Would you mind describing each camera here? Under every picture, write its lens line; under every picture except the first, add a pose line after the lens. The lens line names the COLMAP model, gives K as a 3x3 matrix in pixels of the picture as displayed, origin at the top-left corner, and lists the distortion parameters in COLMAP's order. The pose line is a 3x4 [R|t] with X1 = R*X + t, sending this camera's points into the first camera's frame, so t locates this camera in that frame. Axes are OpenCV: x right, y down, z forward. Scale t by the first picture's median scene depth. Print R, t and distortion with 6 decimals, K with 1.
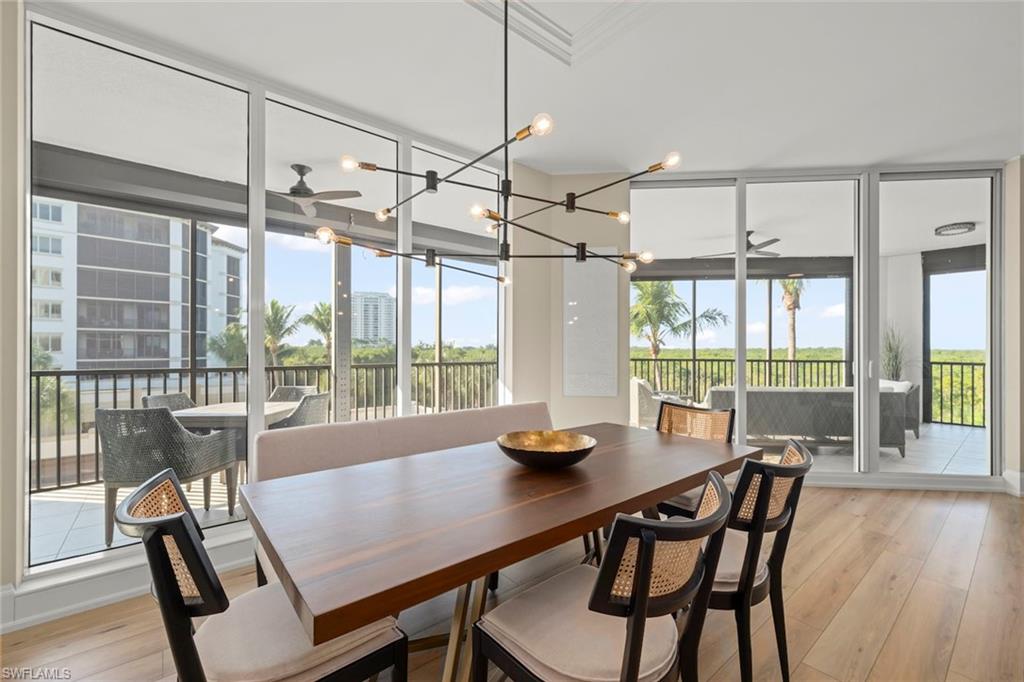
lens RADIAL K [[429.9, 0, 514.8], [0, 429.9, 349.7], [0, 0, 1]] dist [-0.003213, 0.000995]
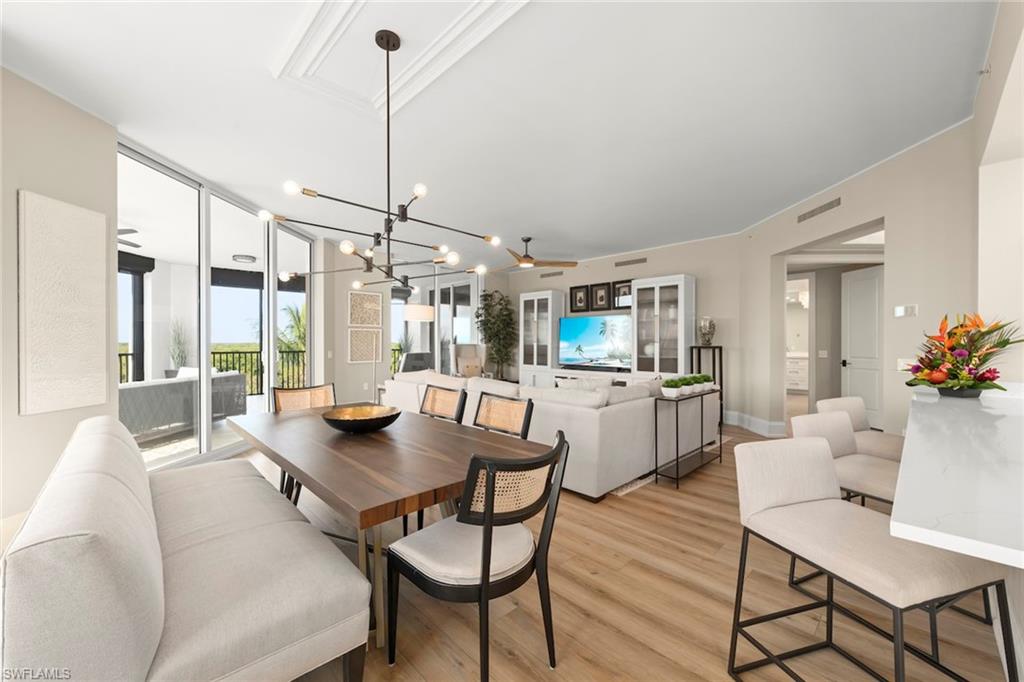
lens RADIAL K [[408.4, 0, 512.1], [0, 408.4, 344.4], [0, 0, 1]] dist [-0.001791, 0.000266]
pose [[-0.066226, -0.001979, 0.997803, -0.312908], [0.000851, 0.999998, 0.002039, 0.001621], [-0.997804, 0.000984, -0.066224, 0.158344]]
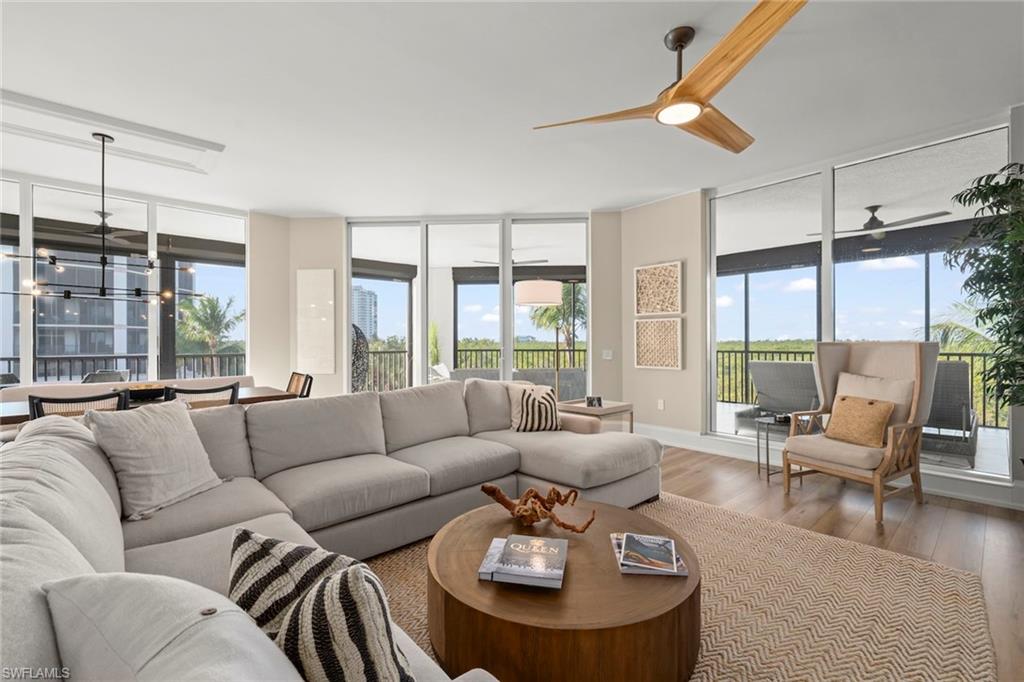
lens RADIAL K [[441.8, 0, 507.5], [0, 441.8, 344.9], [0, 0, 1]] dist [0.008060, 0.000096]
pose [[0.999485, -0.006523, 0.031412, 0.415577], [0.006420, 0.999974, 0.003378, 0.003129], [-0.031433, -0.003174, 0.999501, -0.251945]]
